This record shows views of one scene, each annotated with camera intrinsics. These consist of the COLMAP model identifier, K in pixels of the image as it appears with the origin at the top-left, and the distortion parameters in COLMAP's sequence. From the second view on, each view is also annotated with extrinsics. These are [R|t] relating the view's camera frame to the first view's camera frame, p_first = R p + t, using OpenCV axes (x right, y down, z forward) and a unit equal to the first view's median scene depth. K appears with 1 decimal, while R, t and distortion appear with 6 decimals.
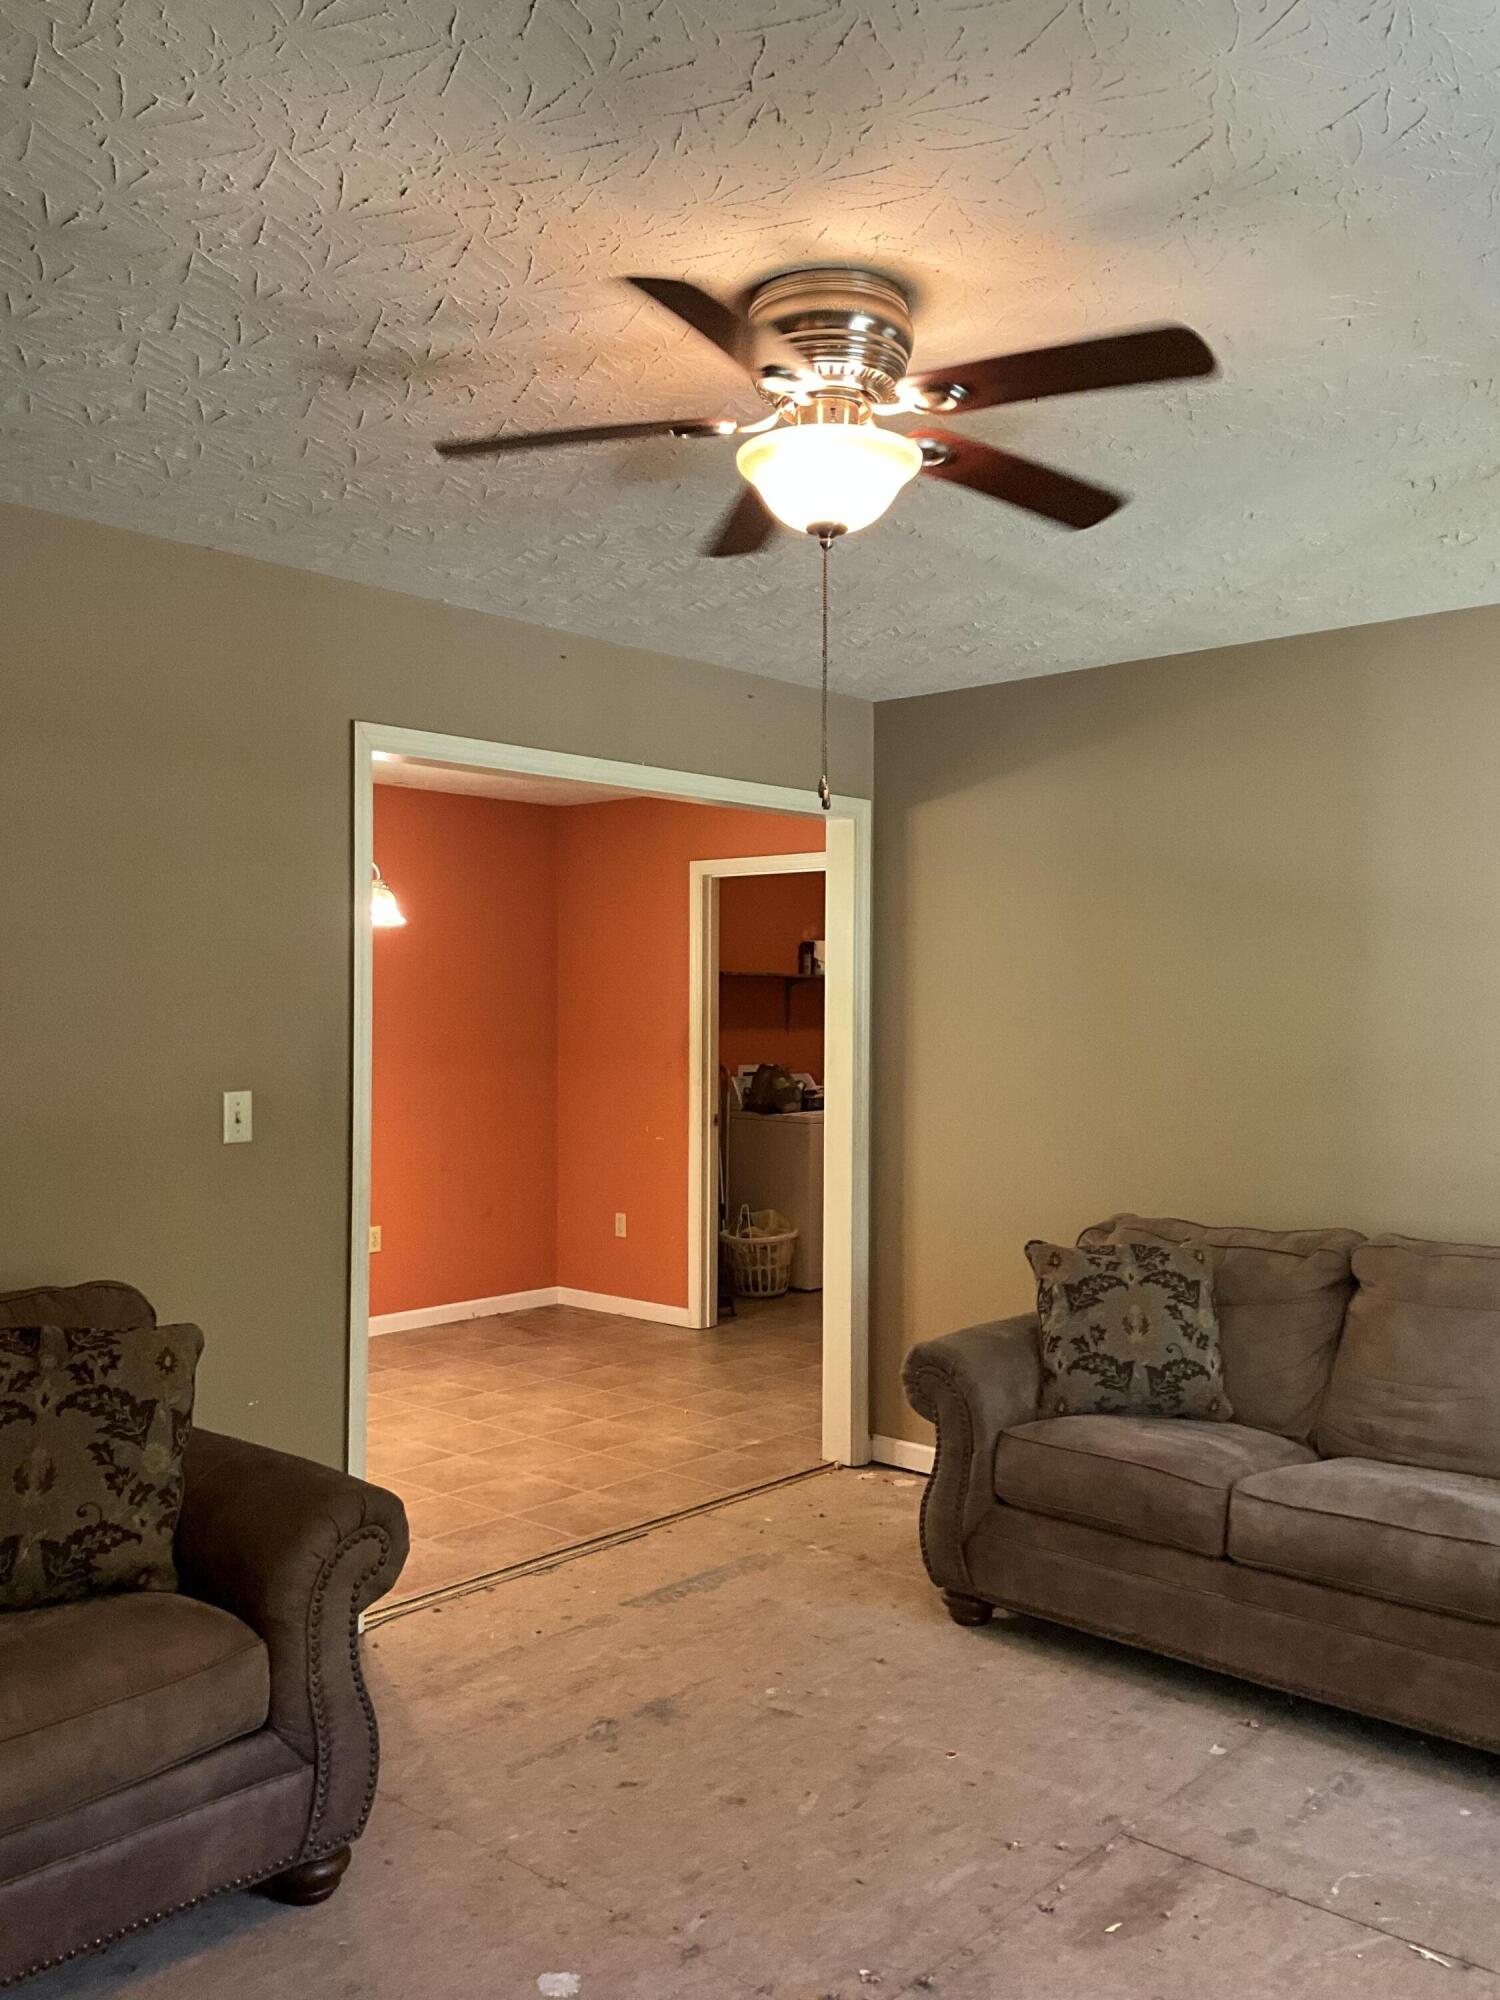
lens RADIAL K [[1676.4, 0, 742.0], [0, 1676.4, 994.9], [0, 0, 1]] dist [0.073181, -0.107147]
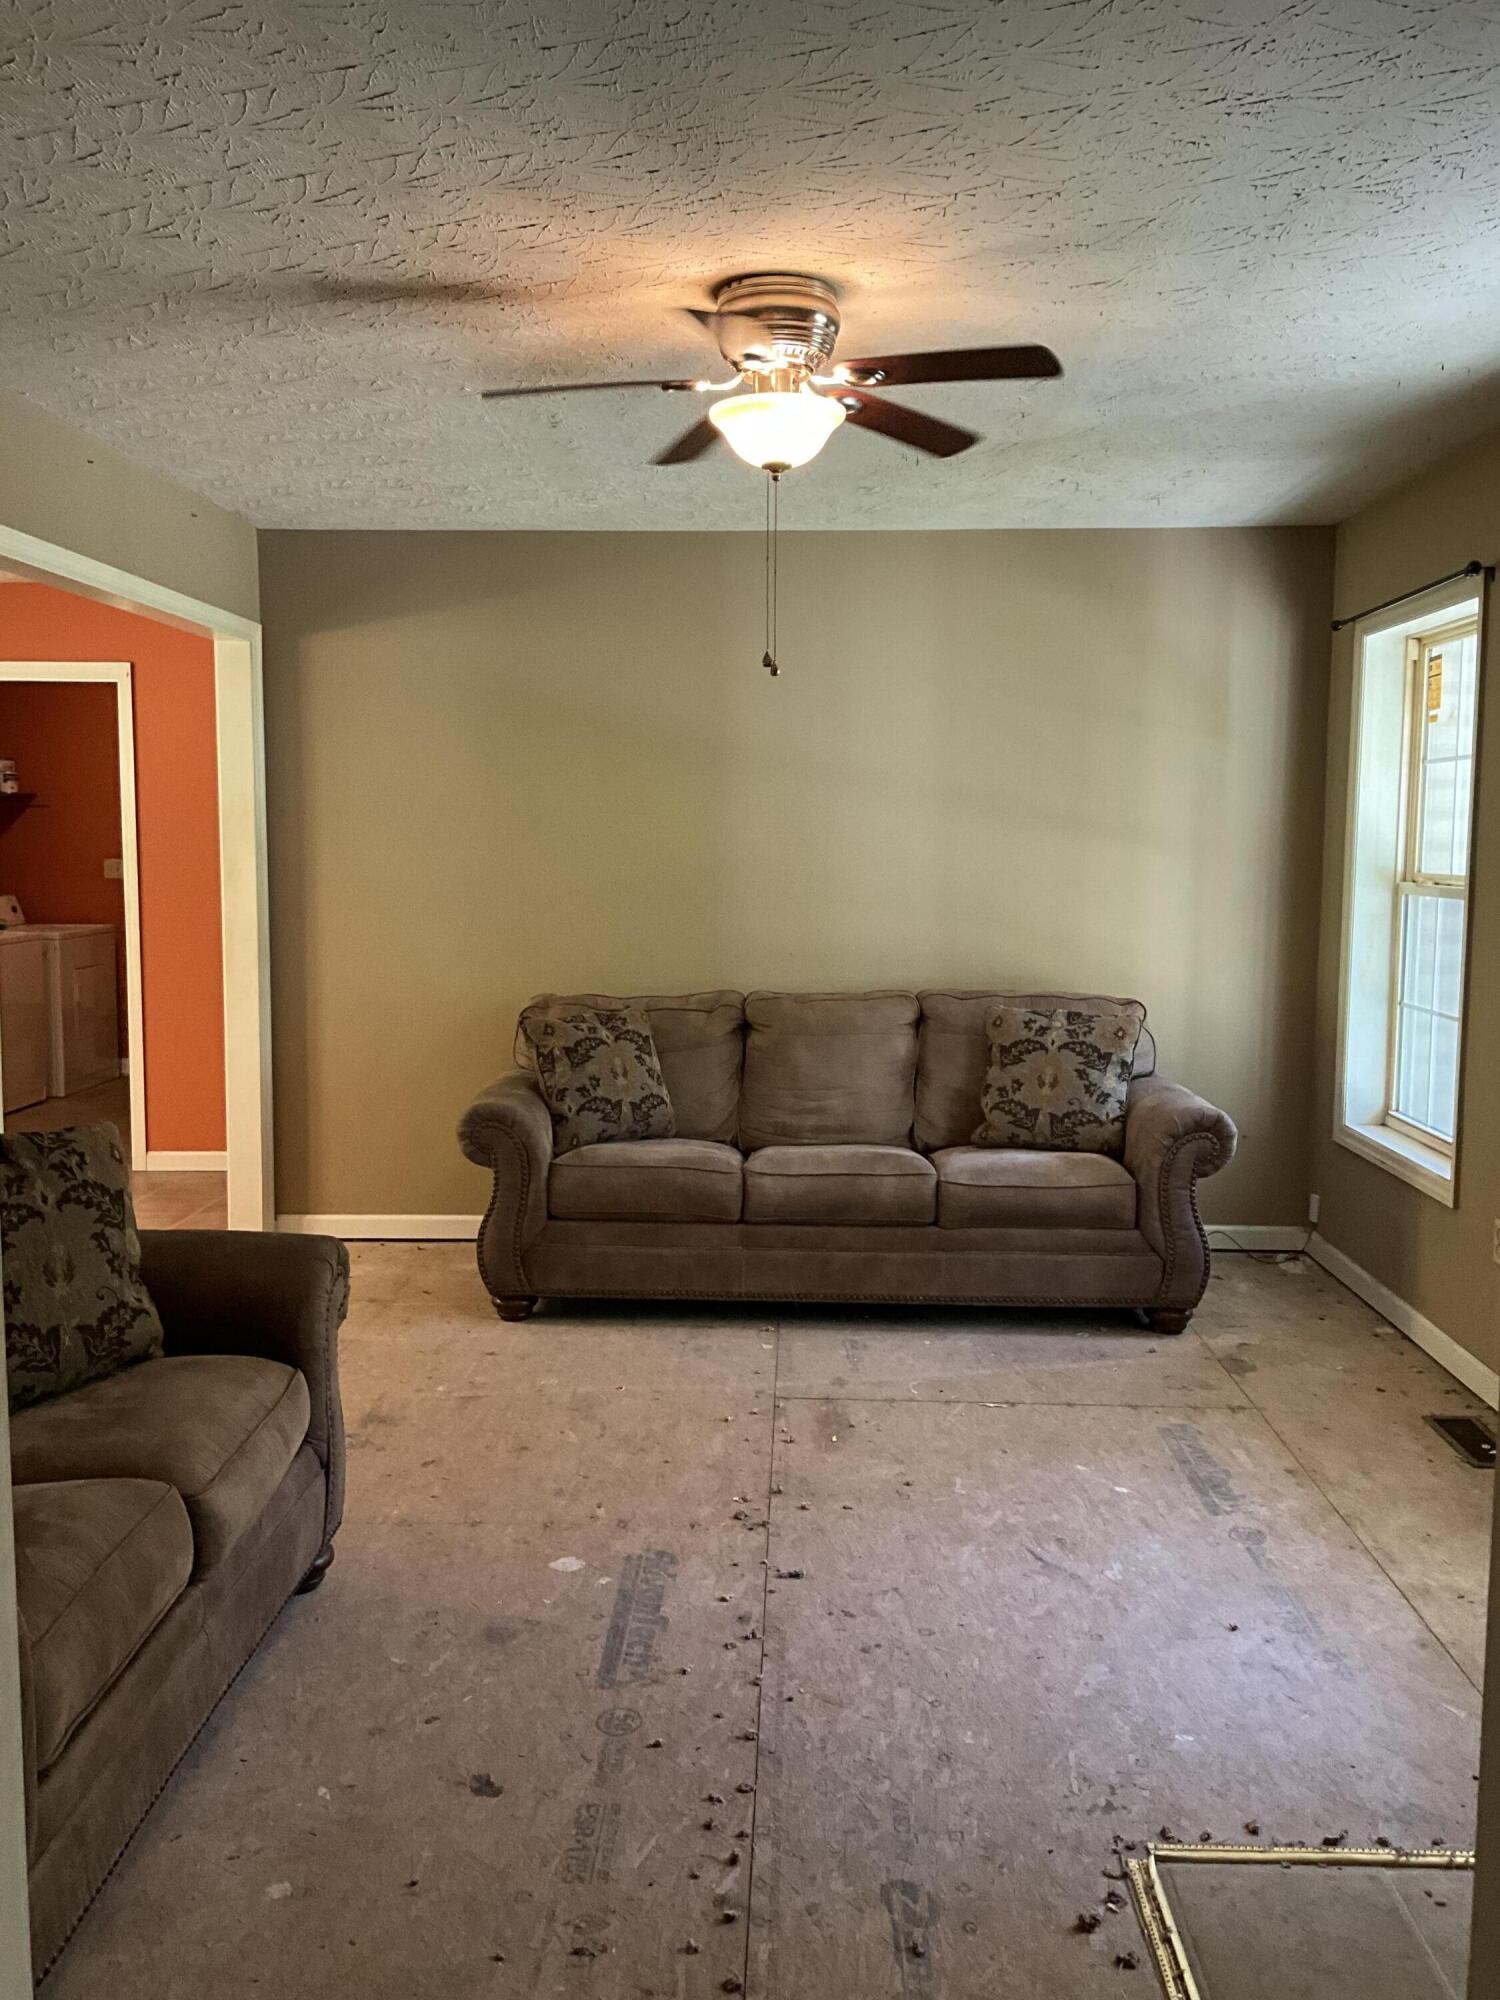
lens RADIAL K [[1676.4, 0, 756.9], [0, 1676.4, 994.5], [0, 0, 1]] dist [0.073181, -0.107147]
pose [[0.756485, -0.058800, 0.651362, -0.592739], [-0.009676, 0.994835, 0.101043, 0.006766], [-0.653939, -0.082740, 0.752009, -0.032694]]
